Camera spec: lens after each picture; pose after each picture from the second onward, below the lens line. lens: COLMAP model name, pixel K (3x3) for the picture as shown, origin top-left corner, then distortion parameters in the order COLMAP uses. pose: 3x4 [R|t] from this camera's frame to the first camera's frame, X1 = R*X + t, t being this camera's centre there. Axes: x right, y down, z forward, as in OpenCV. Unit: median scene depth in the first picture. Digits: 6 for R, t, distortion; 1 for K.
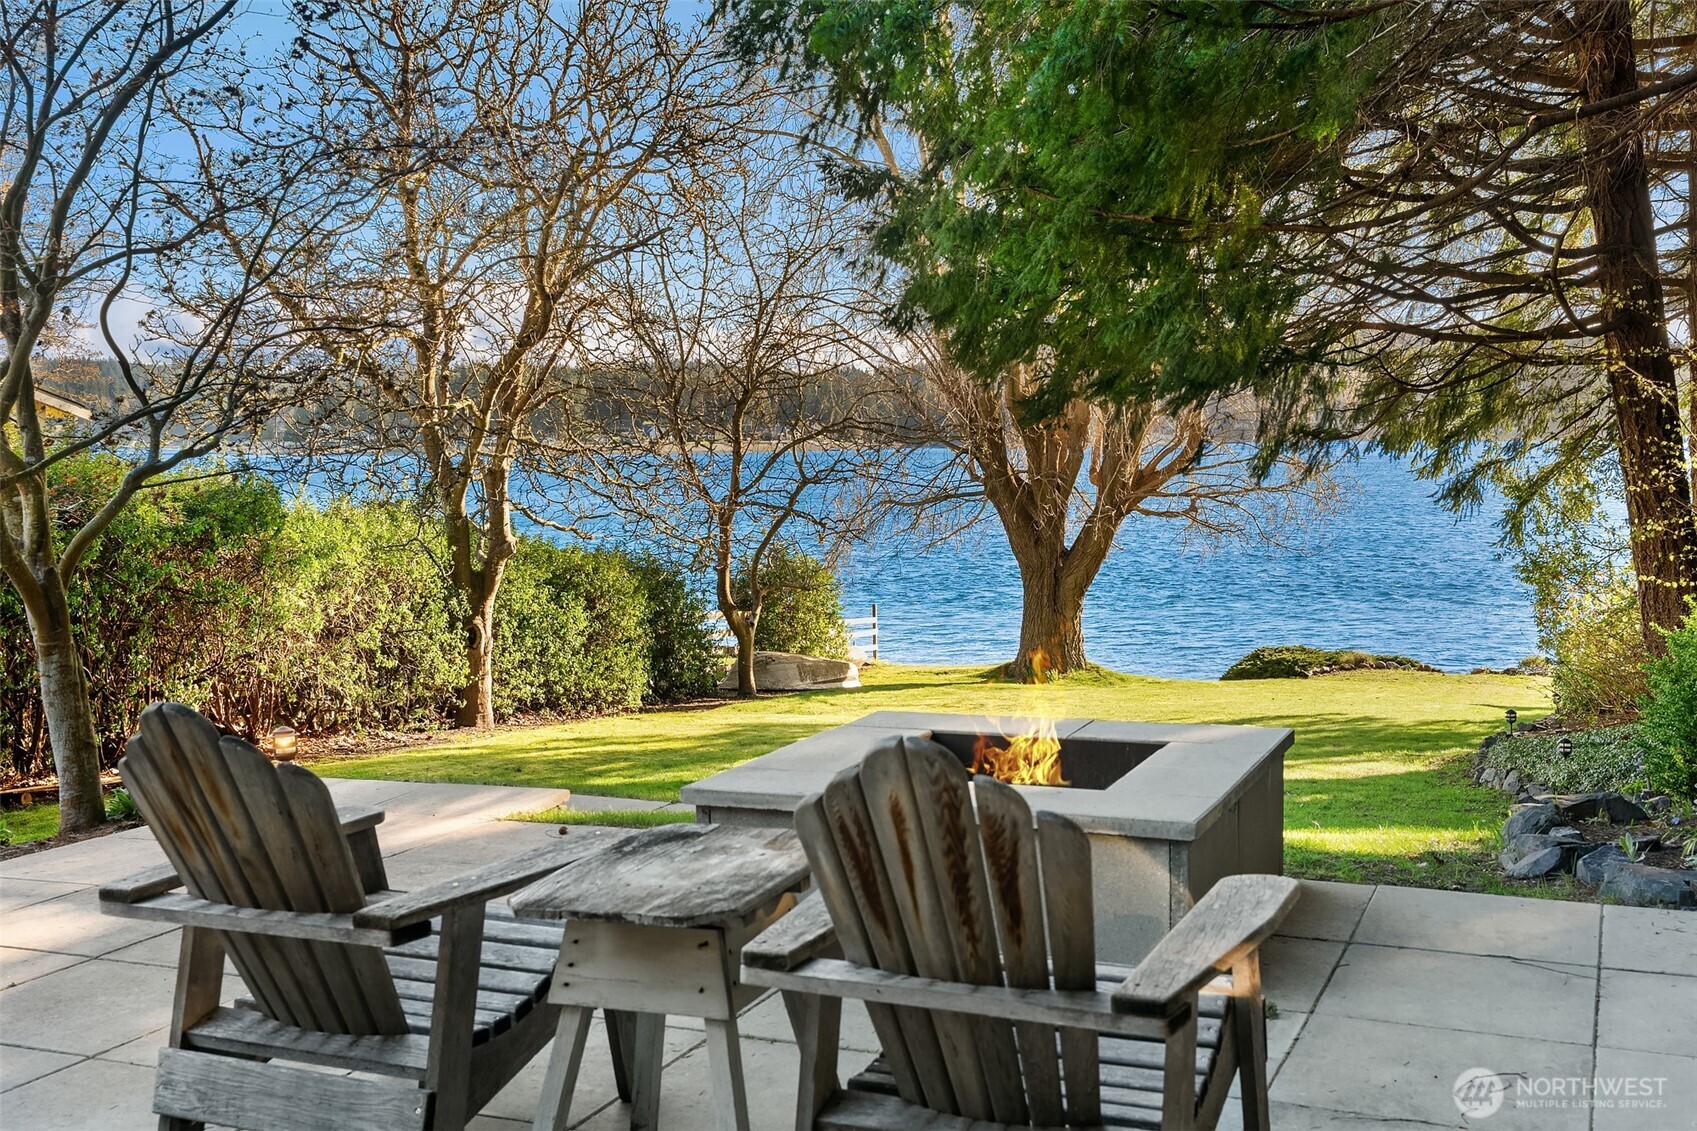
lens RADIAL K [[1808.3, 0, 848.5], [0, 1808.3, 565.5], [0, 0, 1]] dist [0.000395, 0.000016]
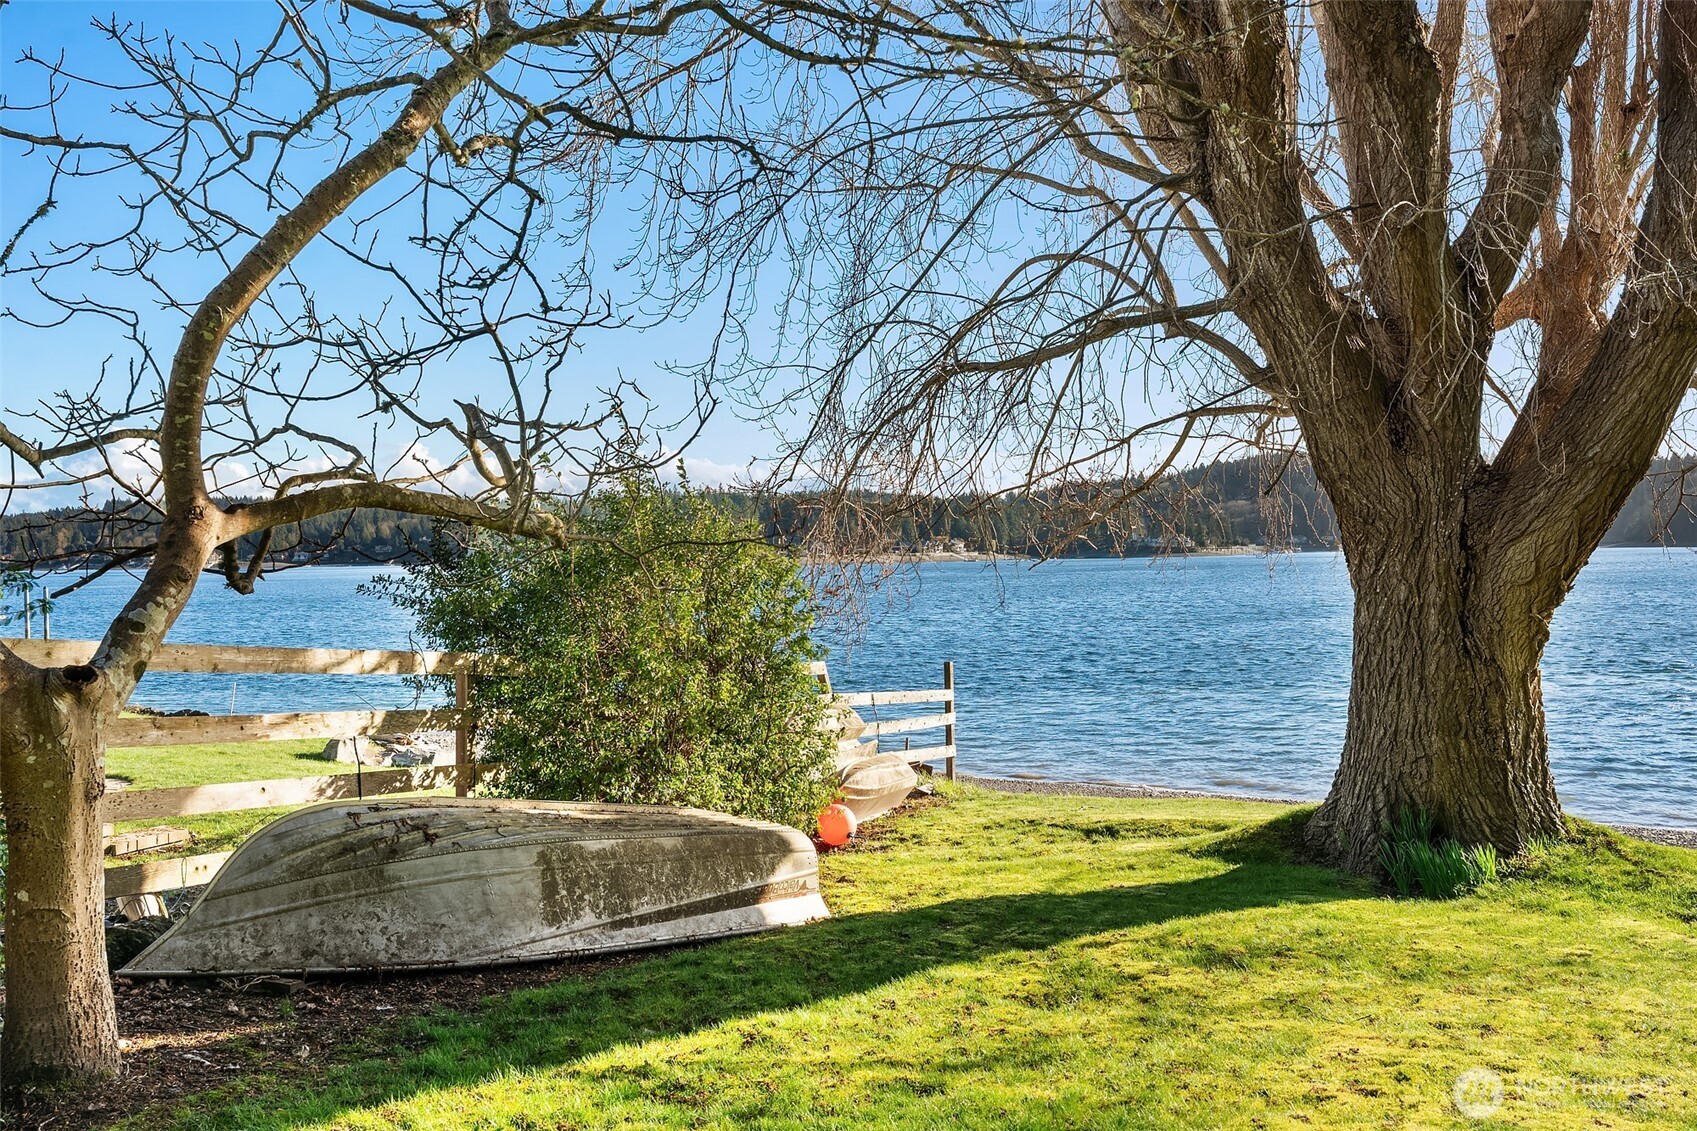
lens RADIAL K [[1603.9, 0, 848.5], [0, 1603.9, 565.5], [0, 0, 1]] dist [0.001250, -0.000050]
pose [[0.996131, -0.012045, -0.087049, 0.031276], [0.007072, 0.998337, -0.057212, 0.024787], [0.087594, 0.056375, 0.994560, 0.703206]]
